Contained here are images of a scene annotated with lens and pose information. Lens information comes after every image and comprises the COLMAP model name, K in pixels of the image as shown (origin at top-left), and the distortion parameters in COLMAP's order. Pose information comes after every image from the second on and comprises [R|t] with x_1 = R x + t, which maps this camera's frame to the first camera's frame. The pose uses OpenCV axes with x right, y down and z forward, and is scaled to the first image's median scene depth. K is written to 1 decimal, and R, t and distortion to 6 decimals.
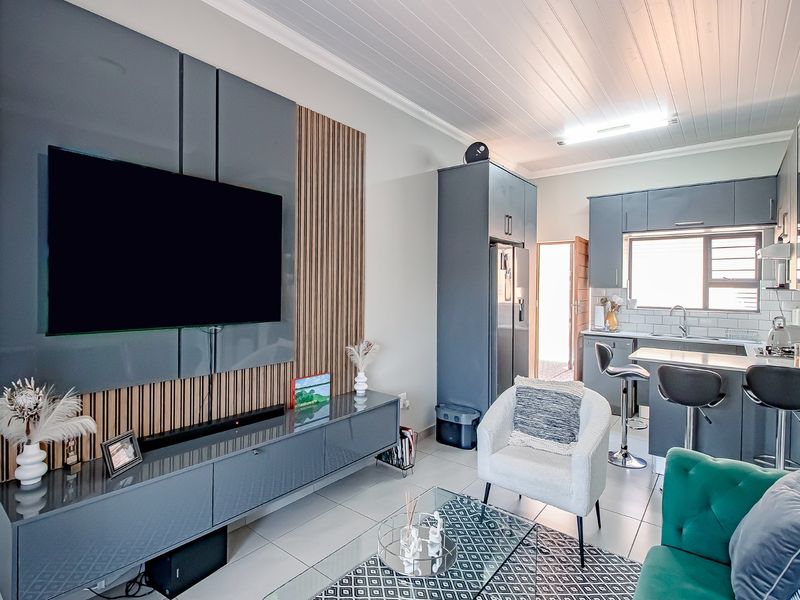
lens RADIAL K [[429.2, 0, 408.0], [0, 429.2, 310.4], [0, 0, 1]] dist [-0.003602, -0.001251]
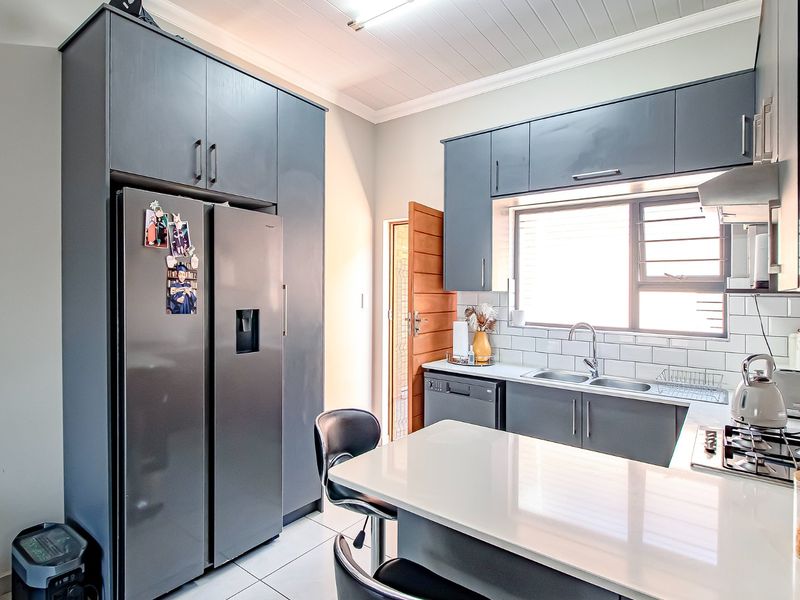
lens RADIAL K [[429.2, 0, 395.2], [0, 429.2, 306.3], [0, 0, 1]] dist [-0.003602, -0.001251]
pose [[0.999879, 0.007825, -0.013457, 0.389973], [-0.008150, 0.999673, -0.024255, -0.017154], [0.013263, 0.024362, 0.999615, 0.432010]]
